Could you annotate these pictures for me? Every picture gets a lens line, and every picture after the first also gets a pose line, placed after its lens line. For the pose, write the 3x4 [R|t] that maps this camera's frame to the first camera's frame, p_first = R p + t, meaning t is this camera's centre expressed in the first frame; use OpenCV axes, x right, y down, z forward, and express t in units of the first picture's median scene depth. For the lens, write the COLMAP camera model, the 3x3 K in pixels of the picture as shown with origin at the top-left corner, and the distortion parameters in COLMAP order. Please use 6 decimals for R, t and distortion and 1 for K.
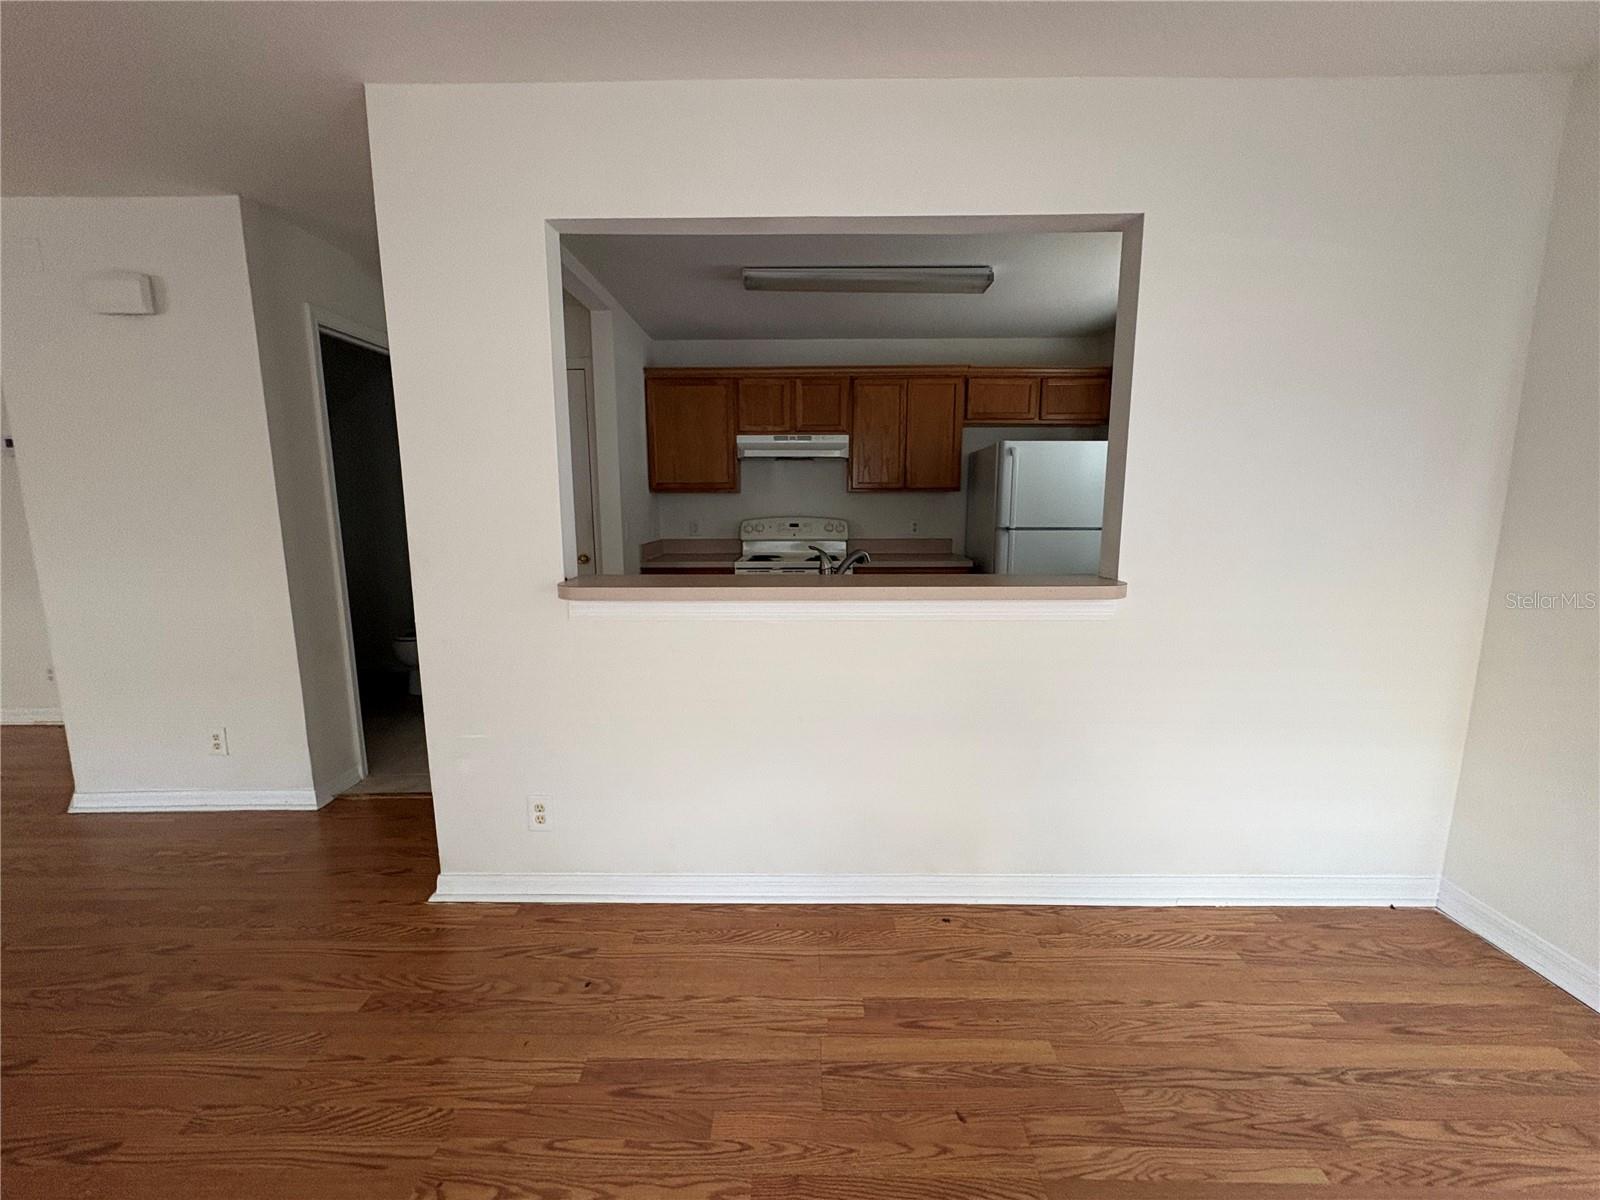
lens RADIAL K [[636.9, 0, 798.8], [0, 636.9, 608.1], [0, 0, 1]] dist [-0.000419, -0.000639]
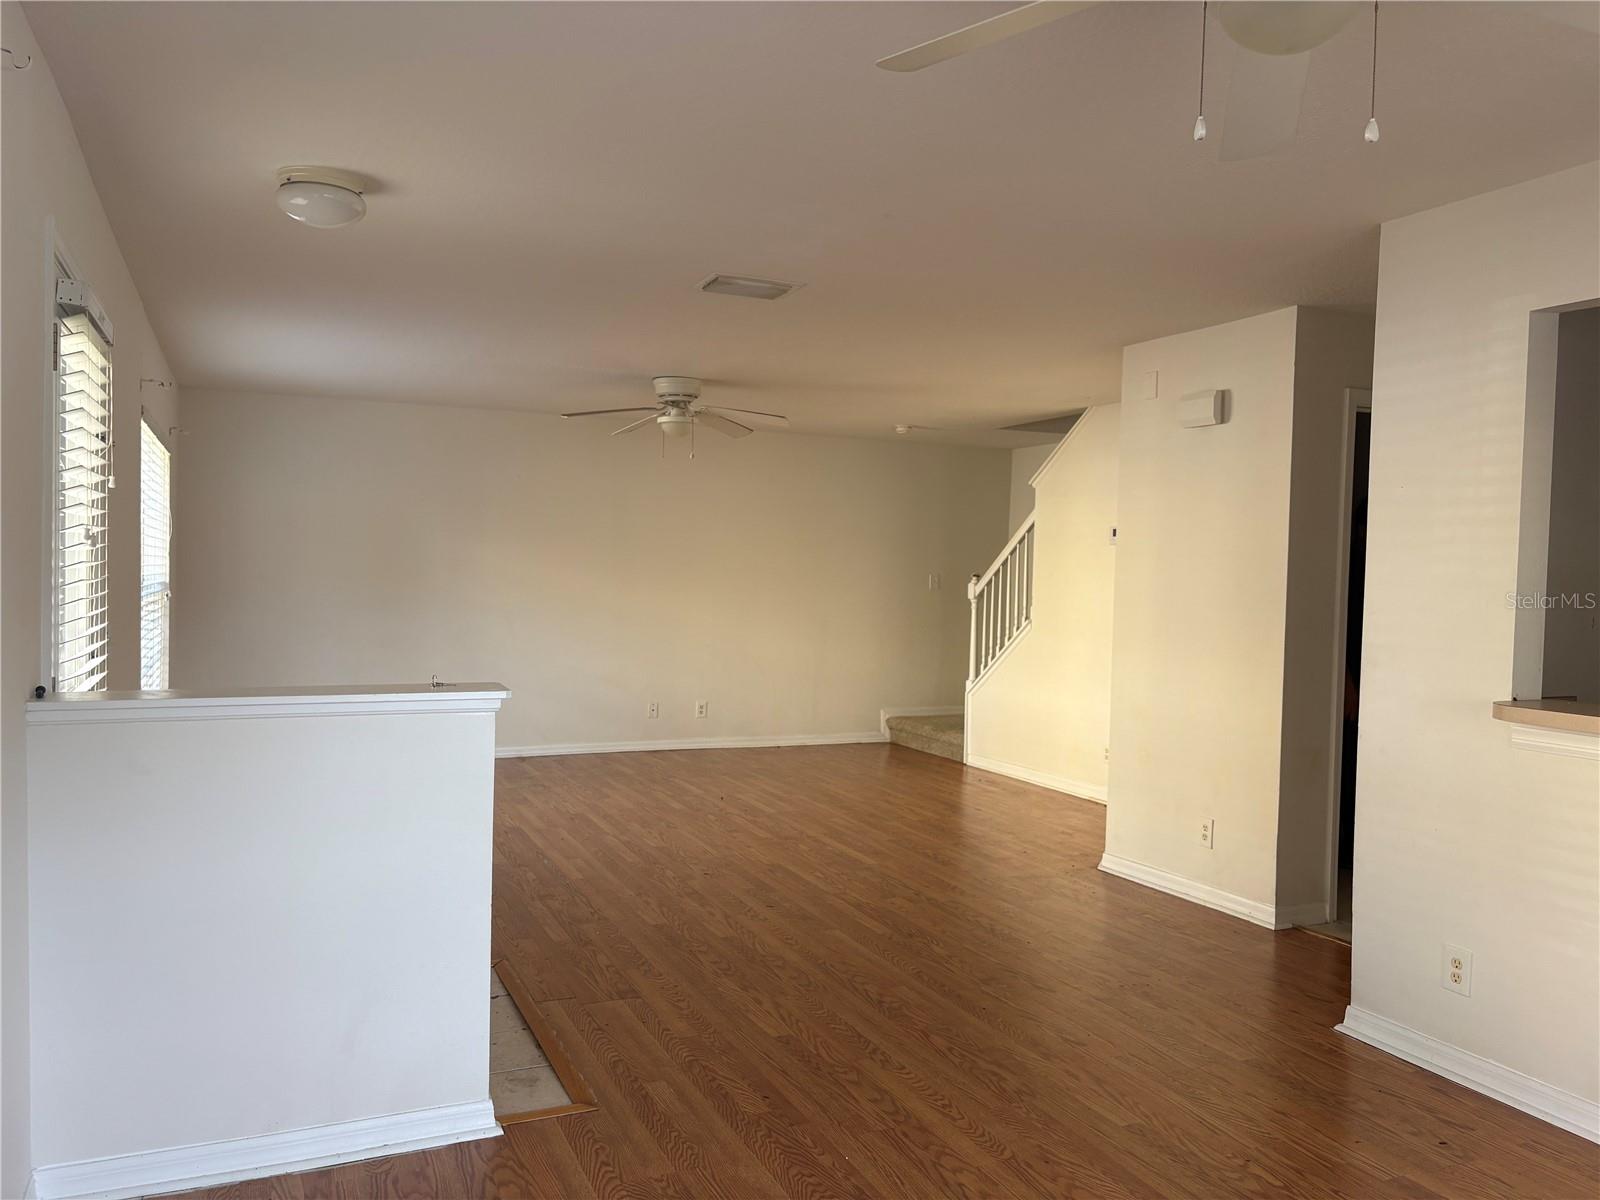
lens RADIAL K [[1216.5, 0, 800.6], [0, 1216.5, 602.9], [0, 0, 1]] dist [0.001772, -0.013802]
pose [[0.423922, 0.034072, -0.905058, 0.624138], [-0.167005, 0.985097, -0.041139, 0.048938], [0.890168, 0.168589, 0.423295, -0.508051]]
